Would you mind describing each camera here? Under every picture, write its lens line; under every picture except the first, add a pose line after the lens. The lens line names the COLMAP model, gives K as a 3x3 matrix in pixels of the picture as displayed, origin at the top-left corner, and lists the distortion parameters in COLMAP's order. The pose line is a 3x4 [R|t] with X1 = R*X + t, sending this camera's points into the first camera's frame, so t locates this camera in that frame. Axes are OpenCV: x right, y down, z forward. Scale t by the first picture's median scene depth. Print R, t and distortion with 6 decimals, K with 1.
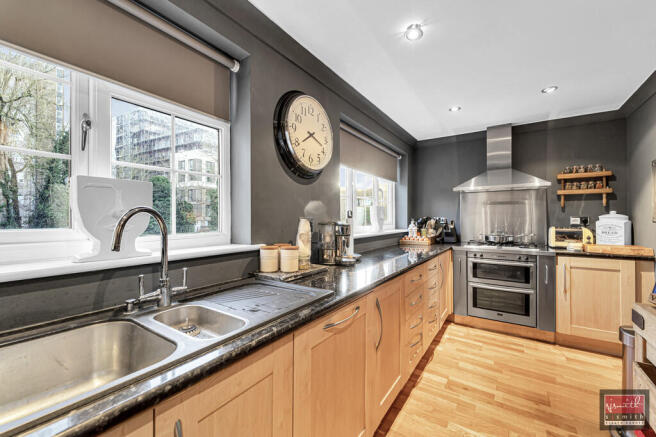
lens RADIAL K [[265.0, 0, 325.9], [0, 265.0, 218.7], [0, 0, 1]] dist [0.004133, 0.000611]
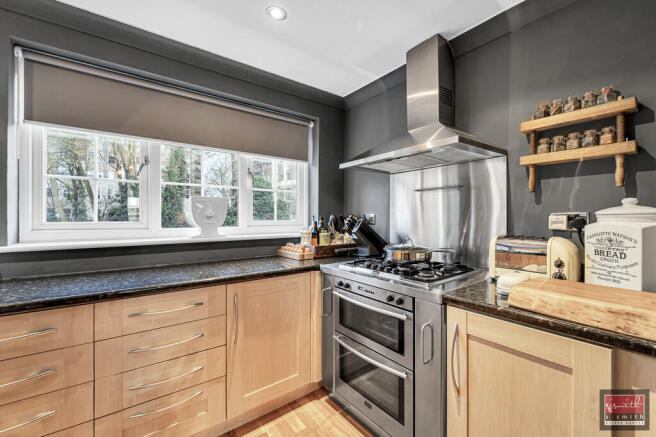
lens RADIAL K [[283.8, 0, 330.3], [0, 283.8, 215.6], [0, 0, 1]] dist [-0.000605, -0.000573]
pose [[0.956131, 0.002104, -0.292932, 0.723183], [-0.002418, 0.999997, -0.000710, -0.002321], [0.292930, 0.001387, 0.956133, 0.442408]]
